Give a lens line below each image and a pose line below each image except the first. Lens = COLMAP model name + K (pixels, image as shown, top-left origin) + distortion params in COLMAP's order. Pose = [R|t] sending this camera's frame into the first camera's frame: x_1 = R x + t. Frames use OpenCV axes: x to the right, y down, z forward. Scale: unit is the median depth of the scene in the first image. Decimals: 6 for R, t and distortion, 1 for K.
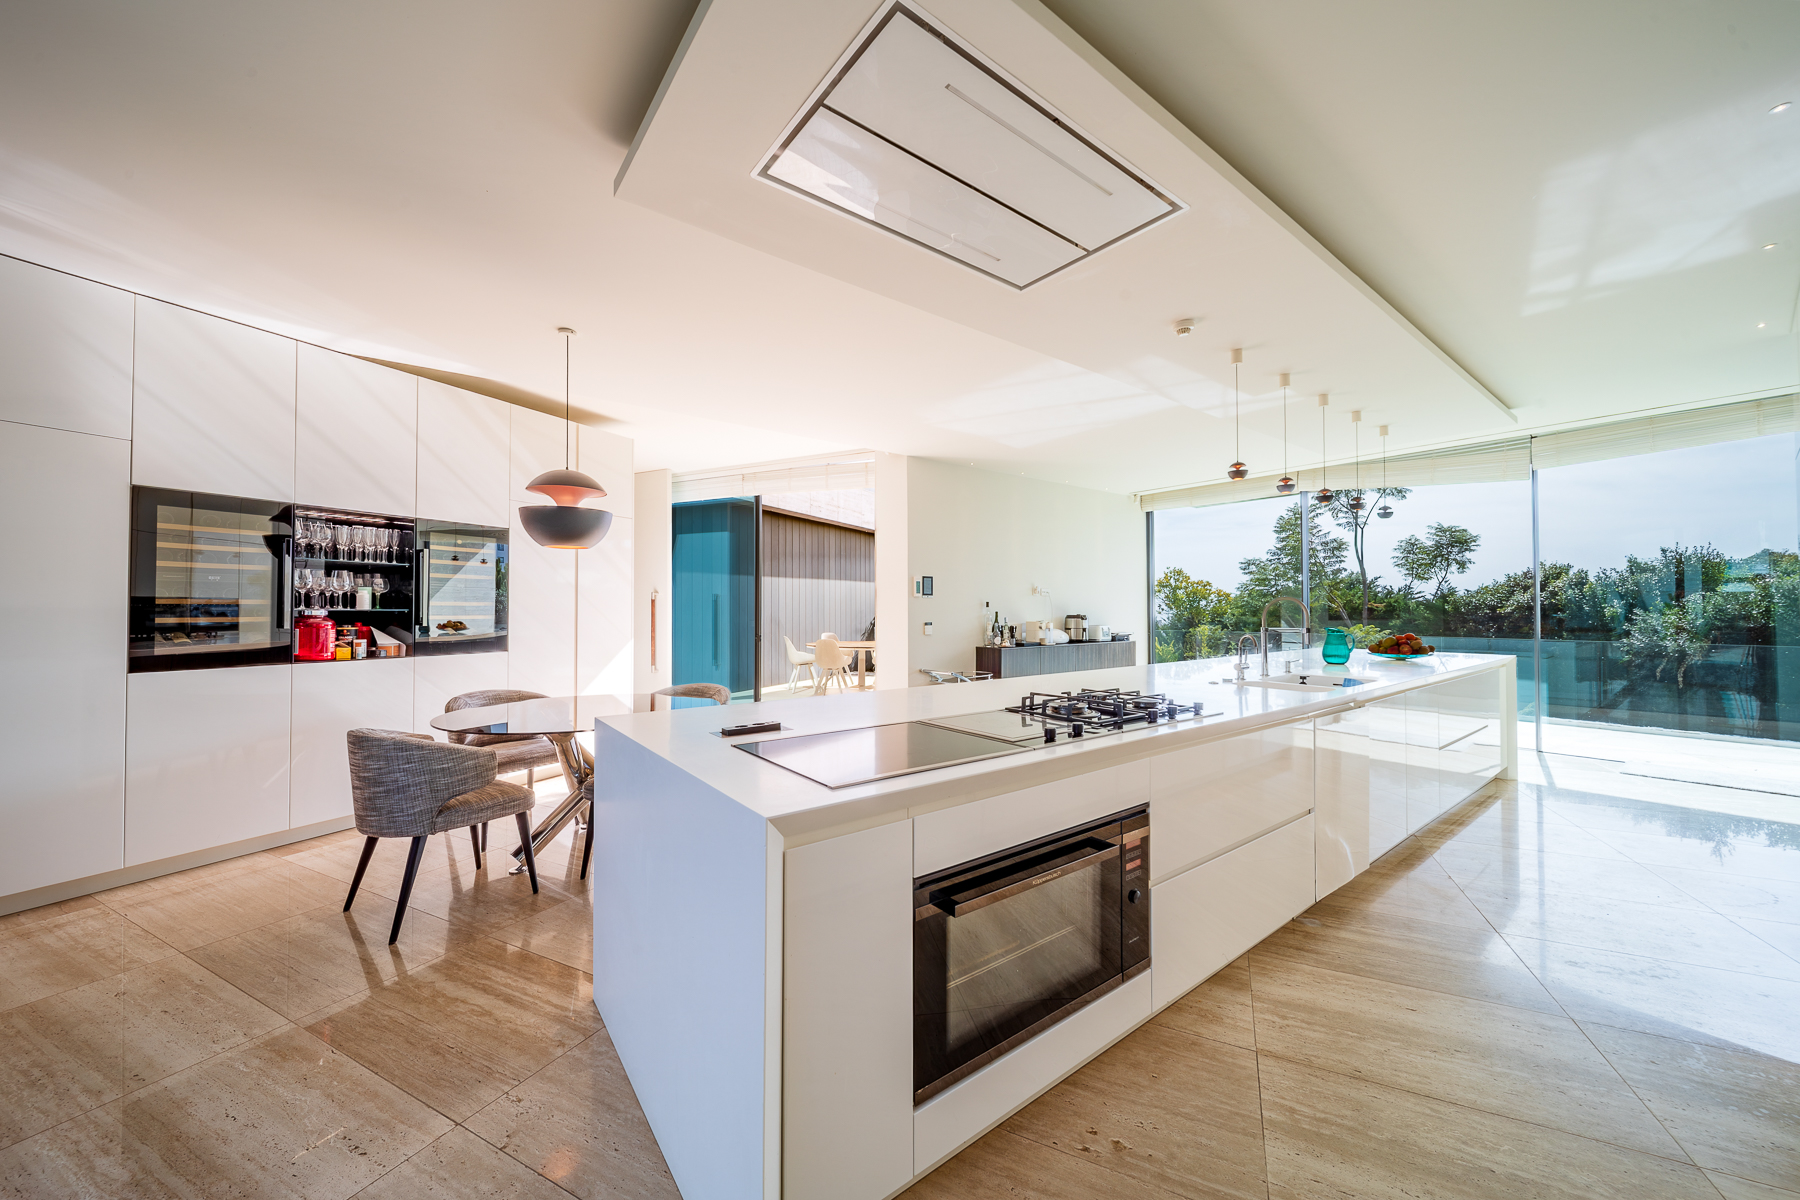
lens RADIAL K [[624.0, 0, 889.0], [0, 624.0, 593.7], [0, 0, 1]] dist [-0.005691, -0.000136]
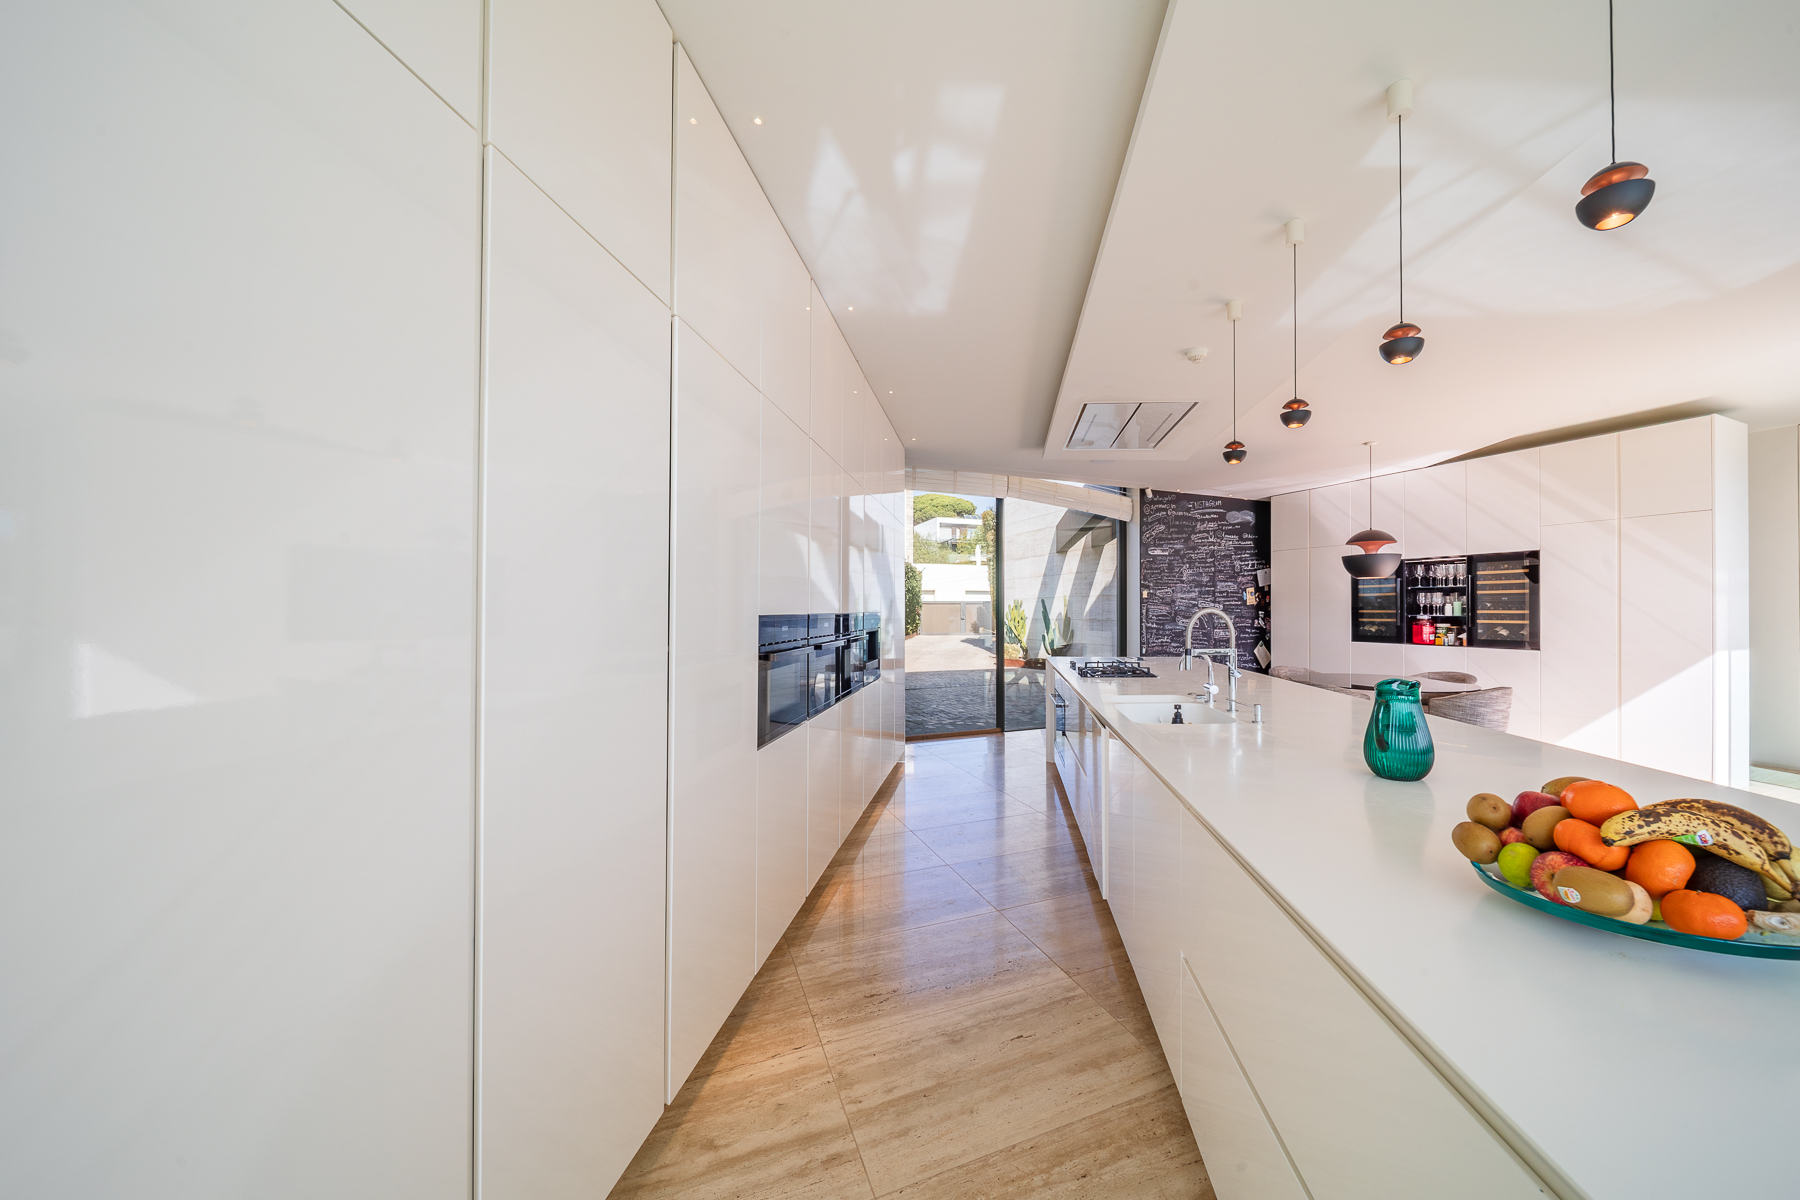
lens RADIAL K [[624.0, 0, 899.7], [0, 624.0, 606.7], [0, 0, 1]] dist [-0.005691, -0.000136]
pose [[-0.702060, -0.002603, -0.712113, 1.326444], [0.013313, 0.999771, -0.016780, 0.010831], [0.711994, -0.021261, -0.701864, 1.130438]]
